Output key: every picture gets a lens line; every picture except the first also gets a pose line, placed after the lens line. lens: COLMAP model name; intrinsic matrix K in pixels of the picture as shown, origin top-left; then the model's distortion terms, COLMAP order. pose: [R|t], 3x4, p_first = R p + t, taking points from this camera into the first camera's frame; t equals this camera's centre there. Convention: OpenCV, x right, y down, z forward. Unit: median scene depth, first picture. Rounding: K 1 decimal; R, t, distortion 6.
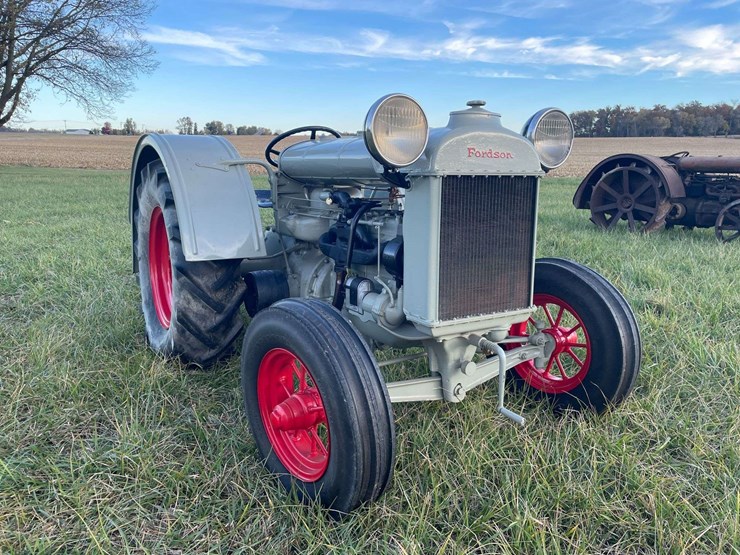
lens RADIAL K [[563.6, 0, 374.4], [0, 563.6, 276.7], [0, 0, 1]] dist [0.078530, -0.103313]
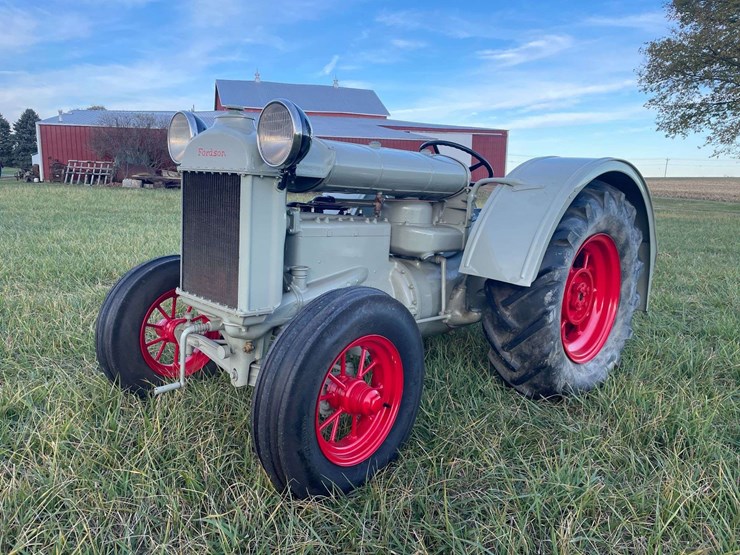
lens RADIAL K [[554.6, 0, 370.0], [0, 554.6, 277.5], [0, 0, 1]] dist [0.079232, -0.105597]
pose [[0.213131, 0.149912, -0.965454, 0.945237], [-0.220755, 0.969993, 0.101883, -0.113439], [0.951758, 0.191414, 0.239830, 0.761972]]
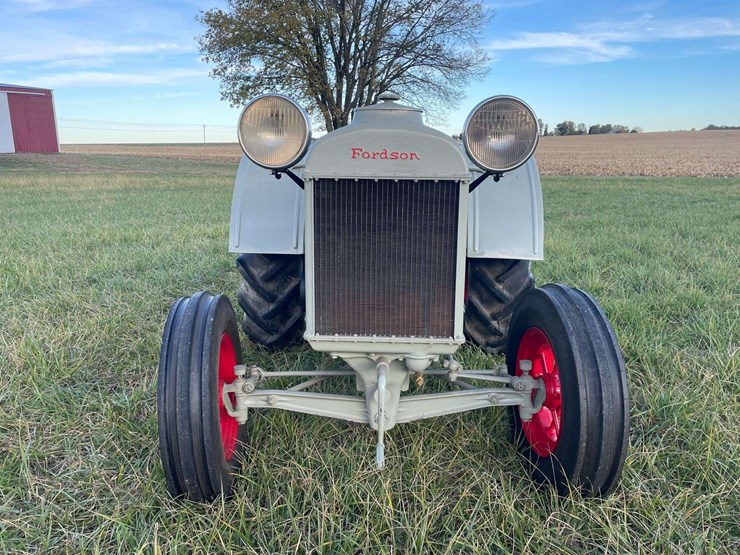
lens RADIAL K [[563.6, 0, 374.4], [0, 563.6, 276.7], [0, 0, 1]] dist [0.078530, -0.103313]
pose [[0.833015, 0.099513, -0.544228, 0.483380], [-0.100544, 0.994540, 0.027956, -0.036486], [0.544038, 0.031431, 0.838472, 0.185922]]
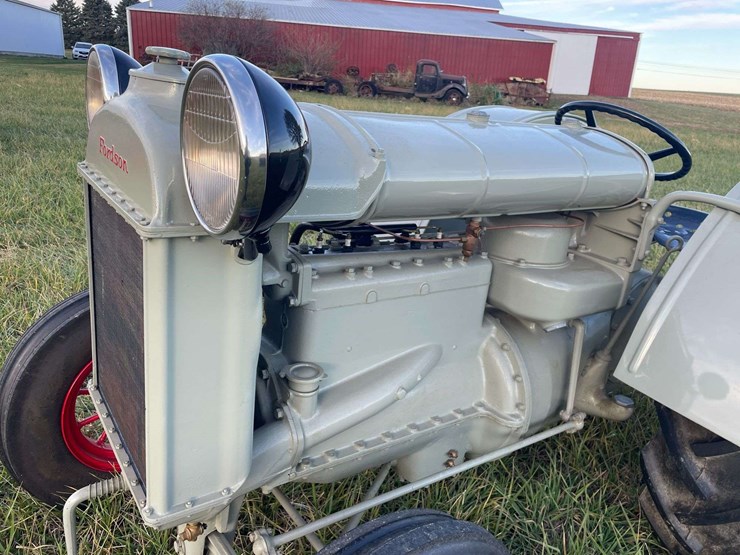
lens RADIAL K [[563.6, 0, 374.4], [0, 563.6, 276.7], [0, 0, 1]] dist [0.078530, -0.103313]
pose [[0.053422, 0.315445, -0.947439, 0.512980], [-0.273834, 0.917050, 0.289887, -0.230324], [0.960292, 0.243955, 0.135370, 0.832383]]
